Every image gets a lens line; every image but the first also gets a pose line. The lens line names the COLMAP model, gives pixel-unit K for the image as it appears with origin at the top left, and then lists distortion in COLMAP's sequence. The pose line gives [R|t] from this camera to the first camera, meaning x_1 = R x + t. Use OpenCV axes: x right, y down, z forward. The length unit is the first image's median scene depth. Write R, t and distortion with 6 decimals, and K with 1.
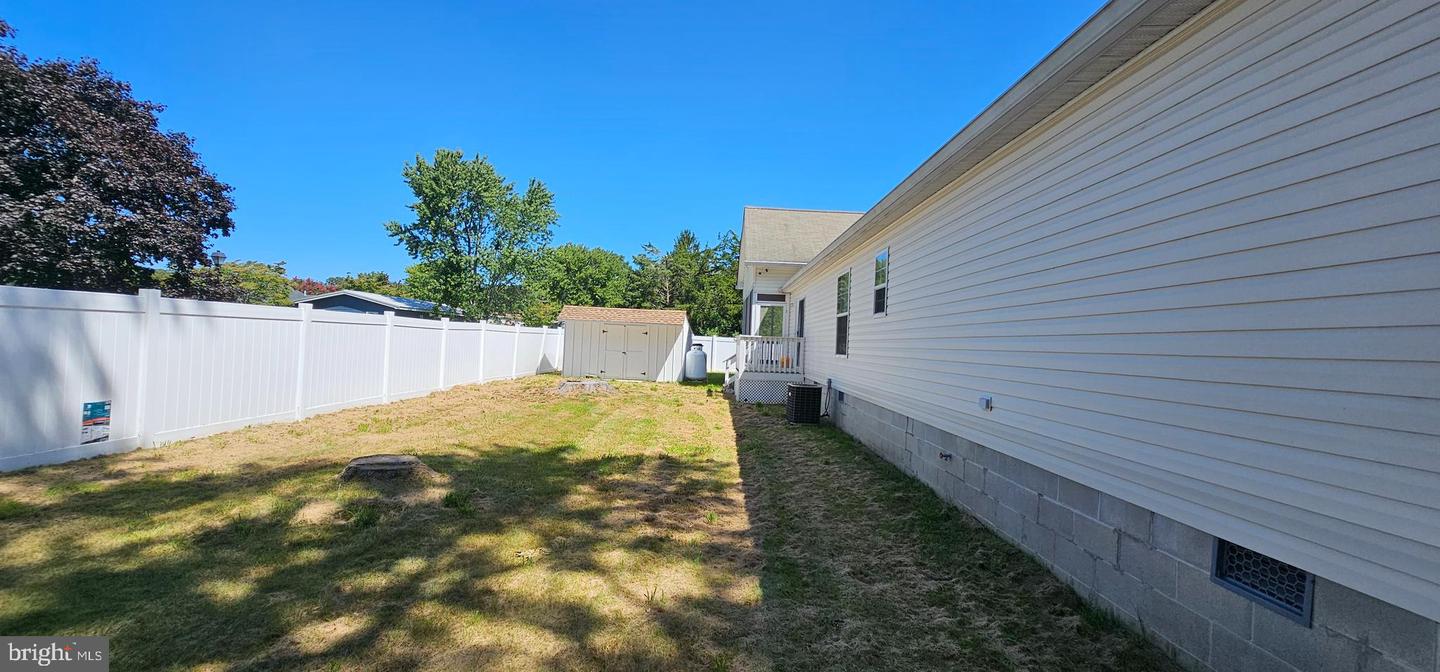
lens RADIAL K [[585.3, 0, 718.2], [0, 585.3, 347.9], [0, 0, 1]] dist [-0.001773, -0.000119]
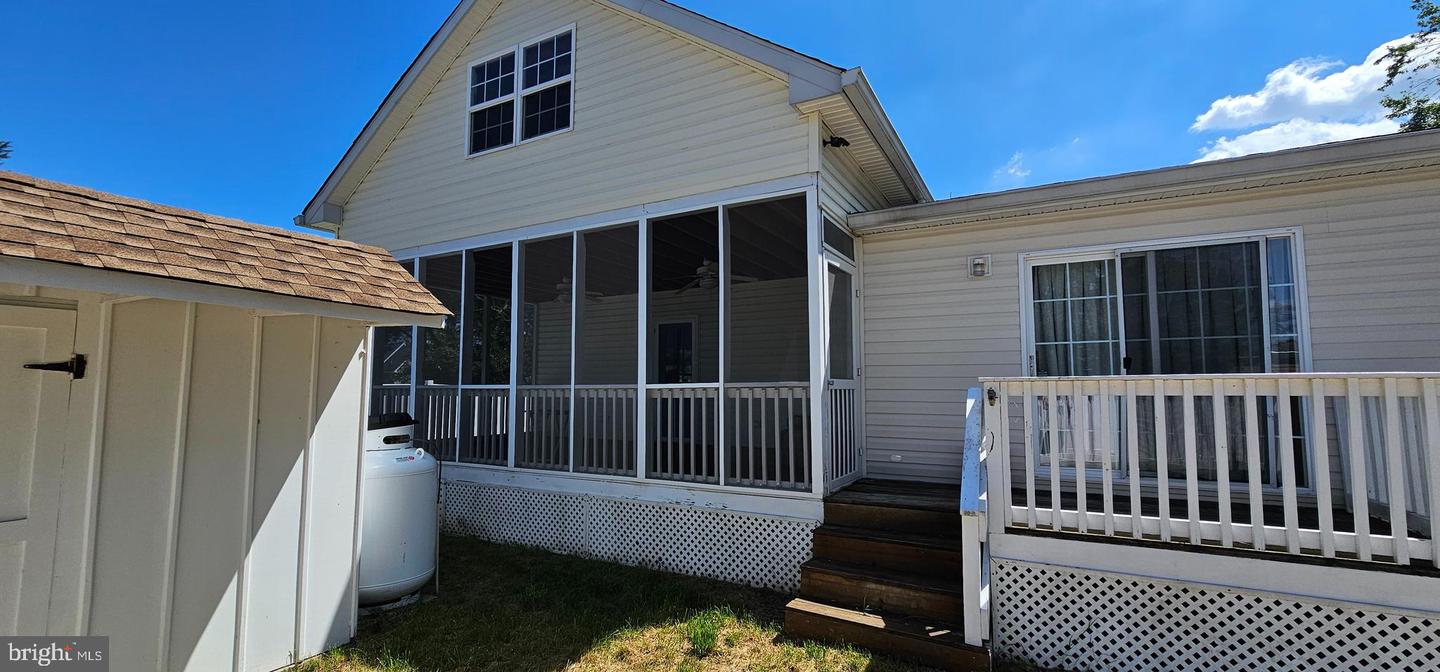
lens RADIAL K [[585.3, 0, 718.2], [0, 585.3, 347.9], [0, 0, 1]] dist [-0.001773, -0.000119]
pose [[0.478236, 0.024825, 0.877880, -0.167867], [0.026193, 0.998753, -0.042512, -0.019692], [-0.877841, 0.043325, 0.476989, 0.811221]]
